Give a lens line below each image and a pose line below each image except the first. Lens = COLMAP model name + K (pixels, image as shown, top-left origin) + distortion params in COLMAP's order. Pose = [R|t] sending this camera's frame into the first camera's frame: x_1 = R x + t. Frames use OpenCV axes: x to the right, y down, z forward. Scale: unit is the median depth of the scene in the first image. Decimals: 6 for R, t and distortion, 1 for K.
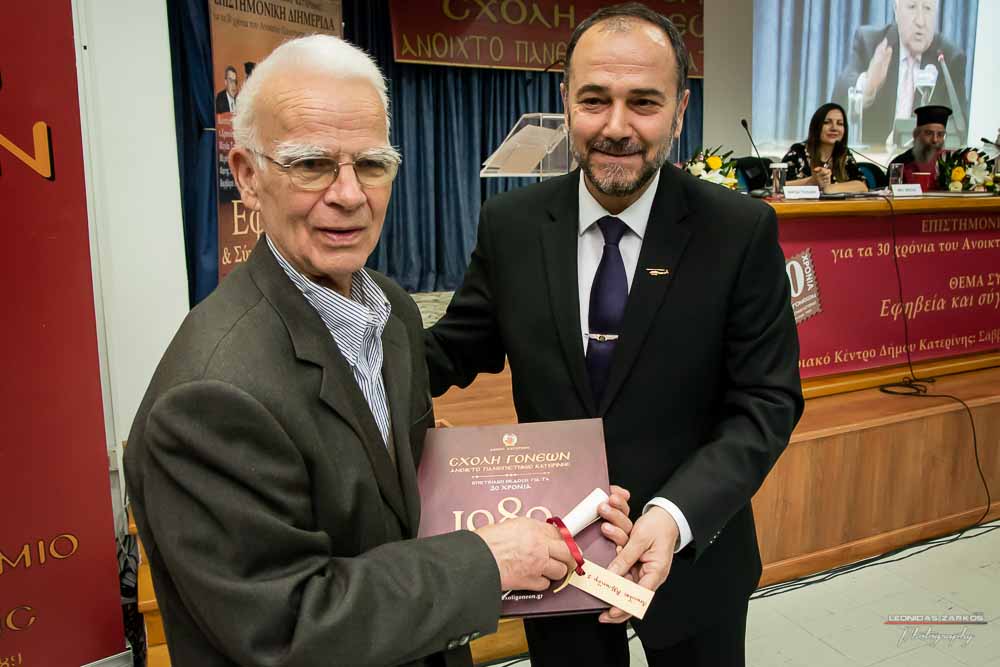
lens RADIAL K [[880.1, 0, 527.0], [0, 880.1, 327.1], [0, 0, 1]] dist [-0.049427, -0.002289]
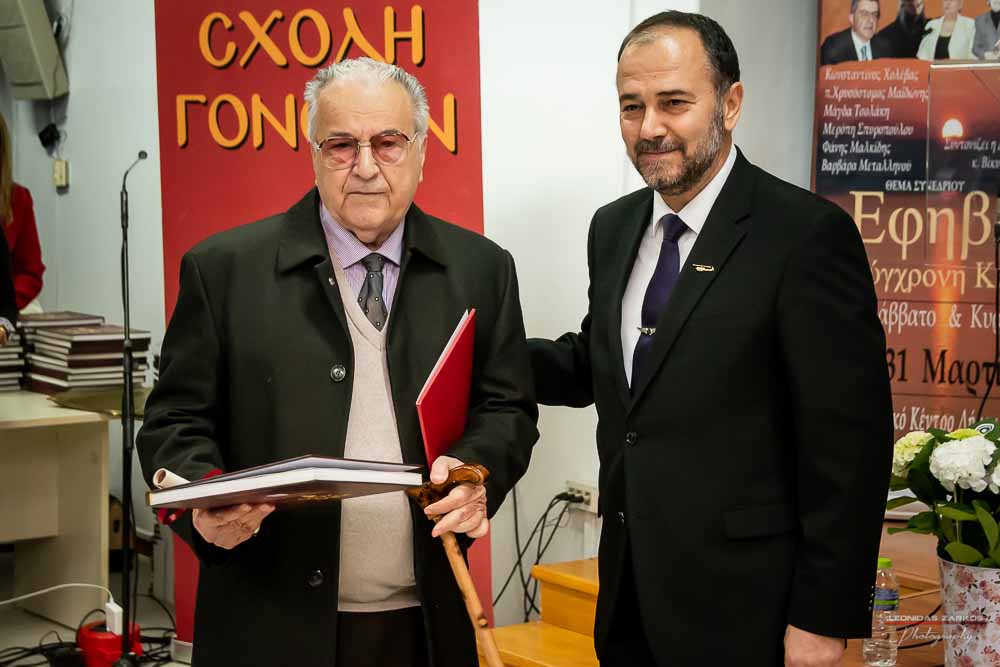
lens RADIAL K [[2061.8, 0, 486.8], [0, 2061.8, 352.8], [0, 0, 1]] dist [0.158493, 0.000000]
pose [[0.200400, 0.113784, -0.973084, 1.168133], [-0.178414, 0.980863, 0.077950, -0.096002], [0.963332, 0.157990, 0.216866, 0.392583]]
